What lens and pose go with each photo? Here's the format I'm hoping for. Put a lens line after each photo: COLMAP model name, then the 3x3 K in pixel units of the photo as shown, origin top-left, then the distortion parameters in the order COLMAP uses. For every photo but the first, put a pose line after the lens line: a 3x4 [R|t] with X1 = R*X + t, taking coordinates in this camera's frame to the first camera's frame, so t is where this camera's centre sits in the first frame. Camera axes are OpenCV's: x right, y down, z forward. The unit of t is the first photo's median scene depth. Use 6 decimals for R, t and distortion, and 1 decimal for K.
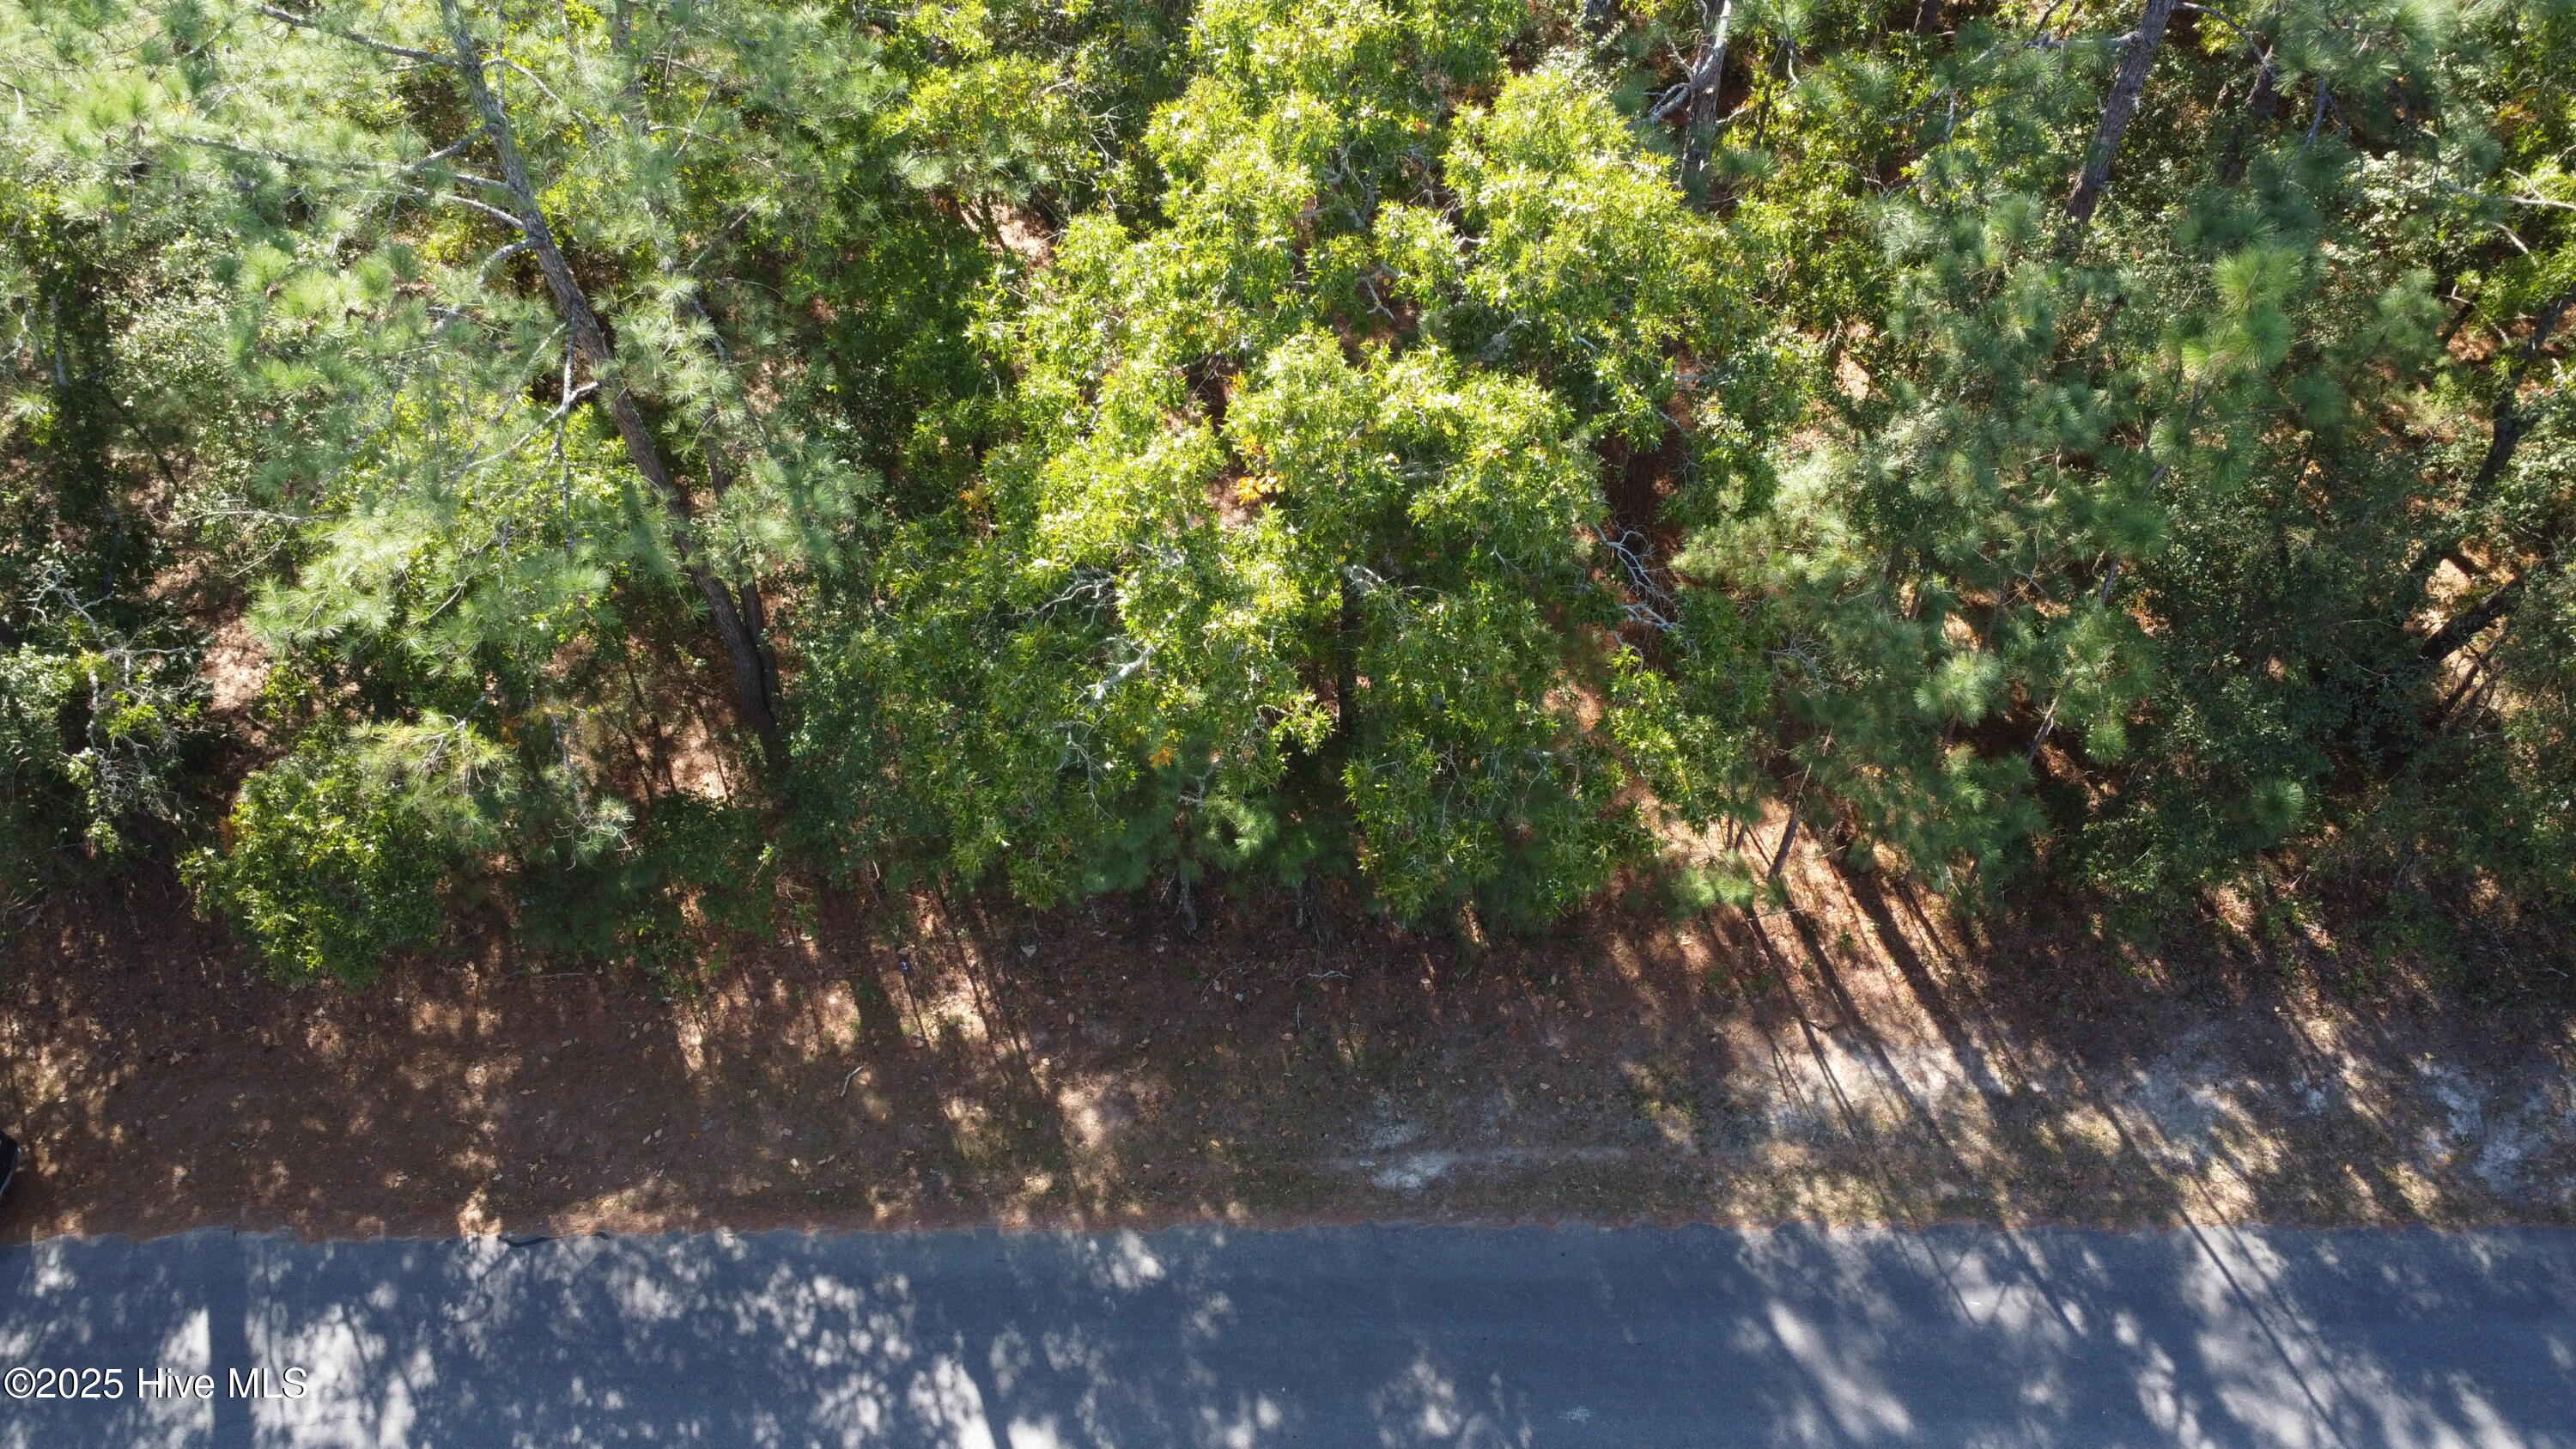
lens RADIAL K [[1869.9, 0, 1292.0], [0, 1869.9, 737.9], [0, 0, 1]] dist [0.006744, -0.004415]
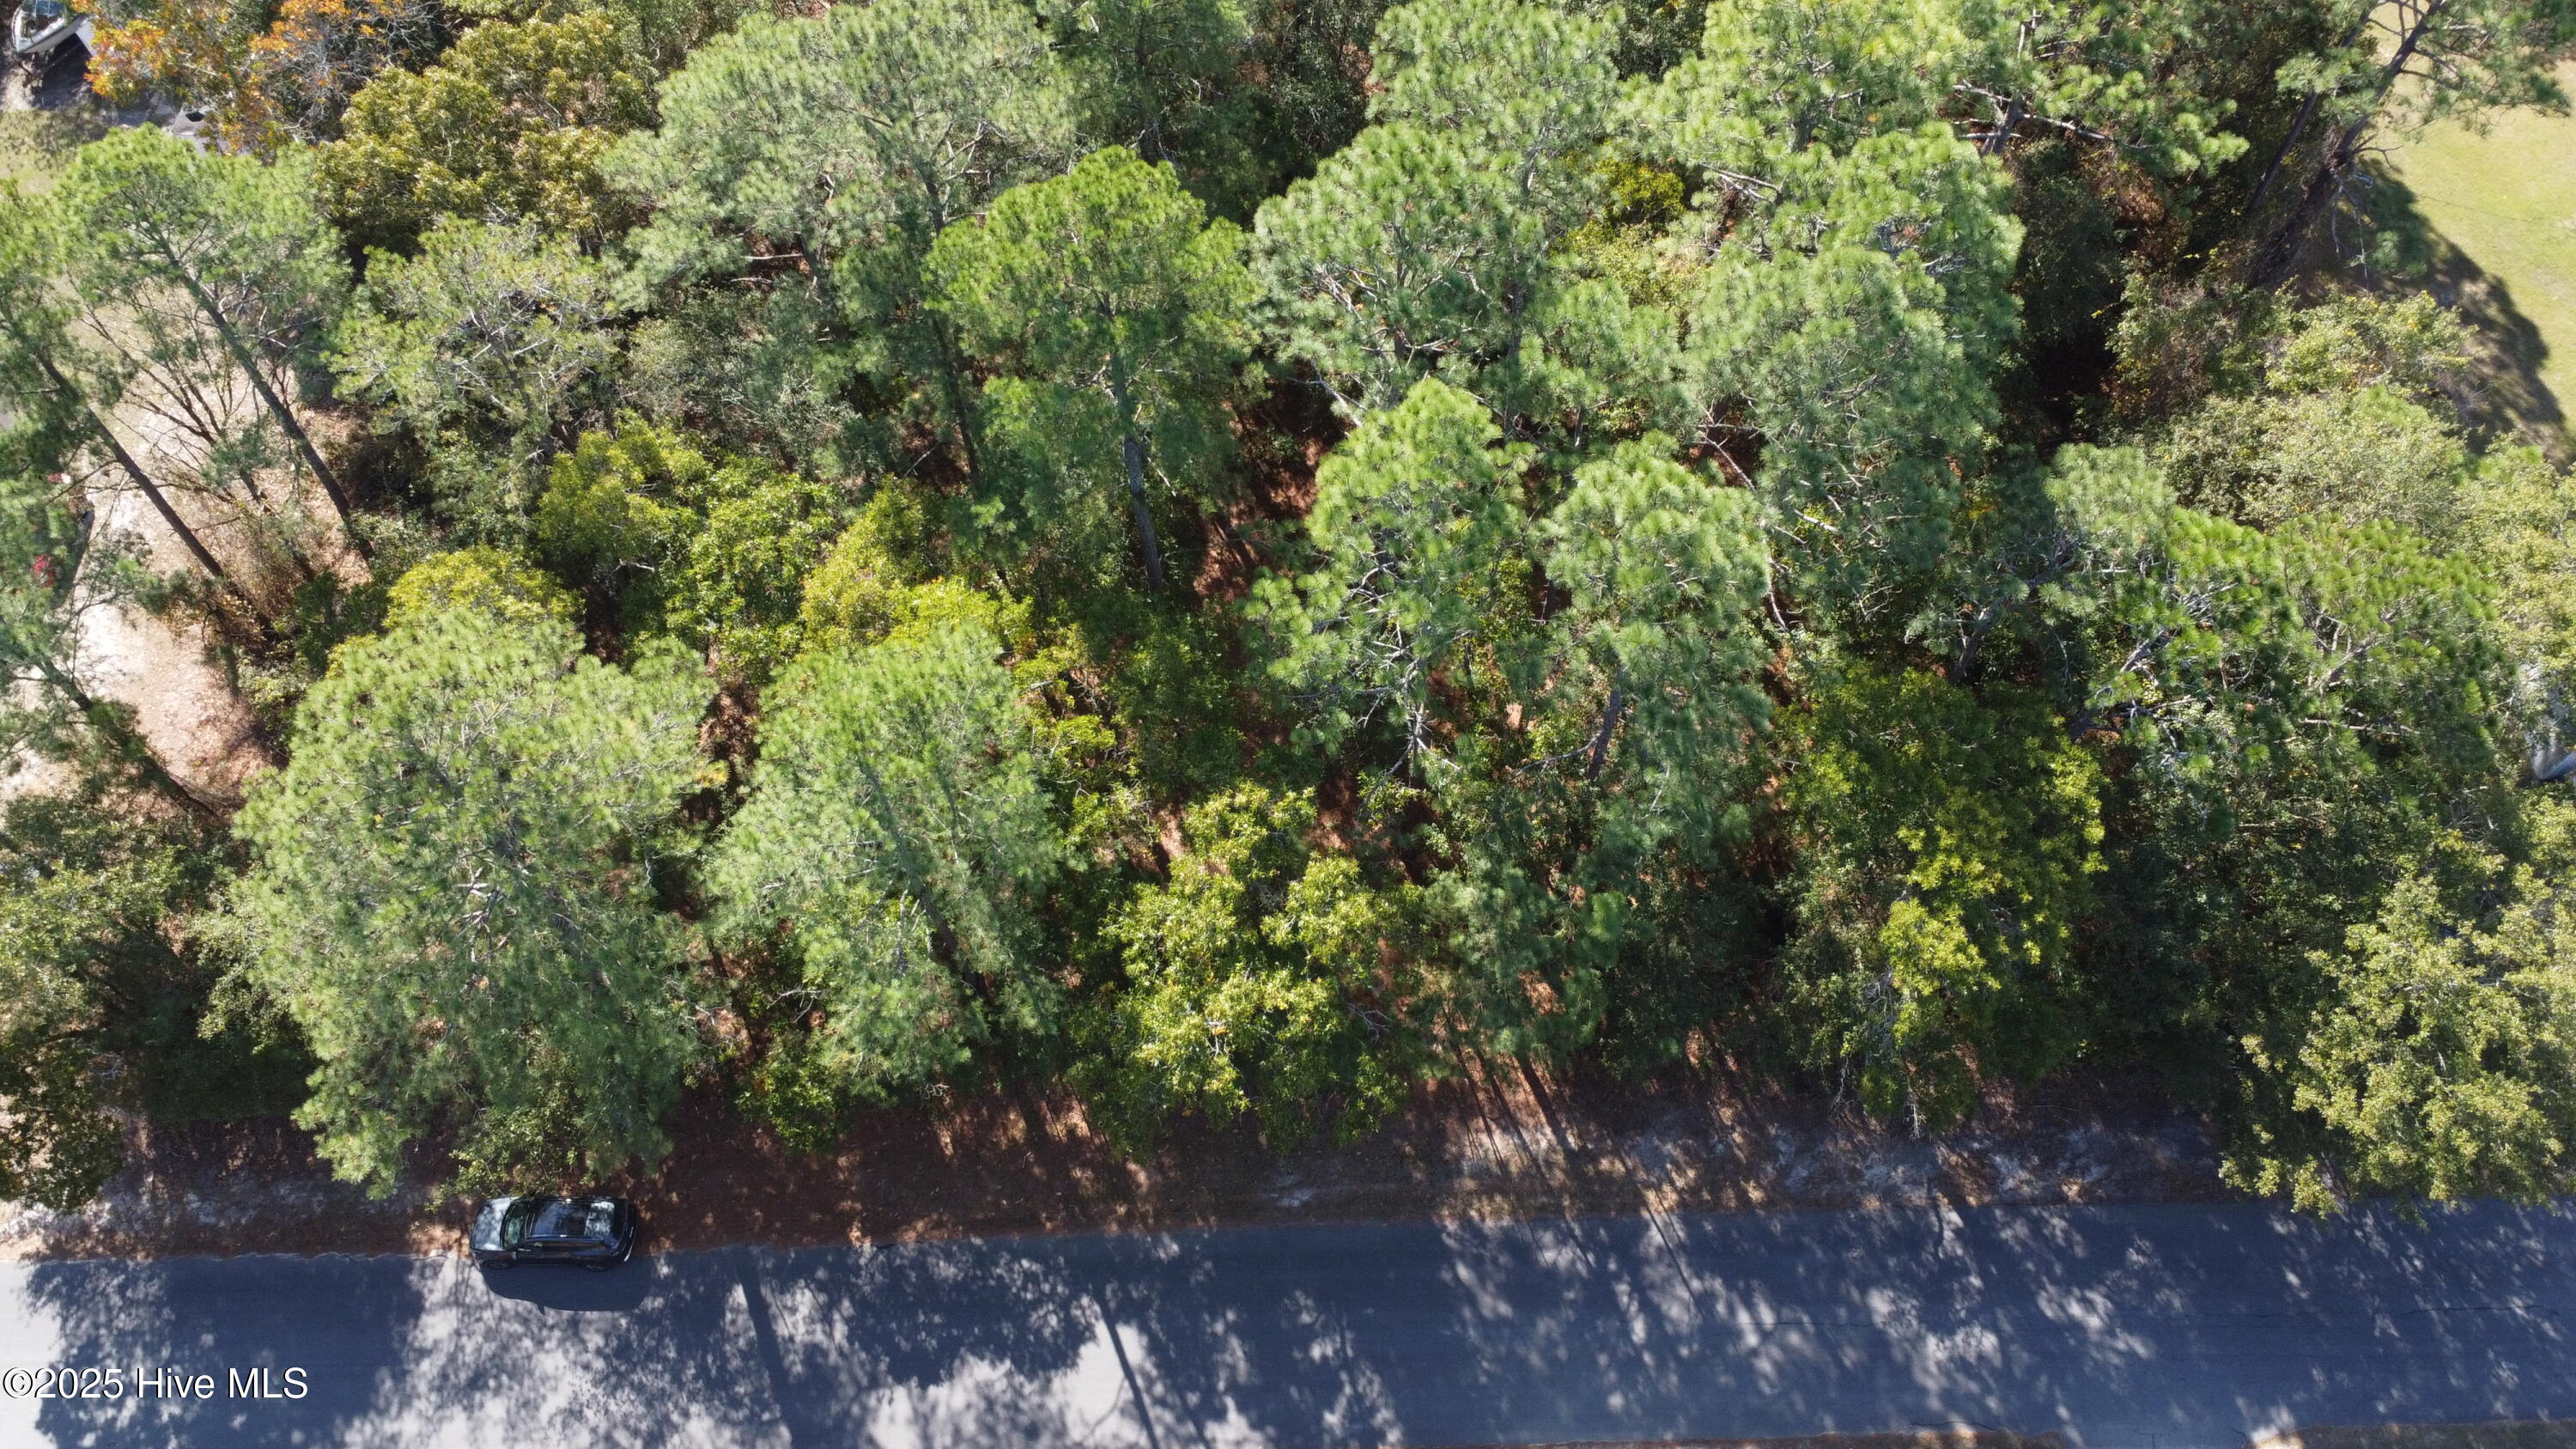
lens RADIAL K [[1869.9, 0, 1281.6], [0, 1869.9, 732.3], [0, 0, 1]] dist [0.006744, -0.004415]
pose [[0.999250, -0.029326, 0.025299, 0.010110], [0.025117, 0.987892, 0.153097, -0.641397], [-0.029483, -0.152347, 0.987887, -1.062850]]
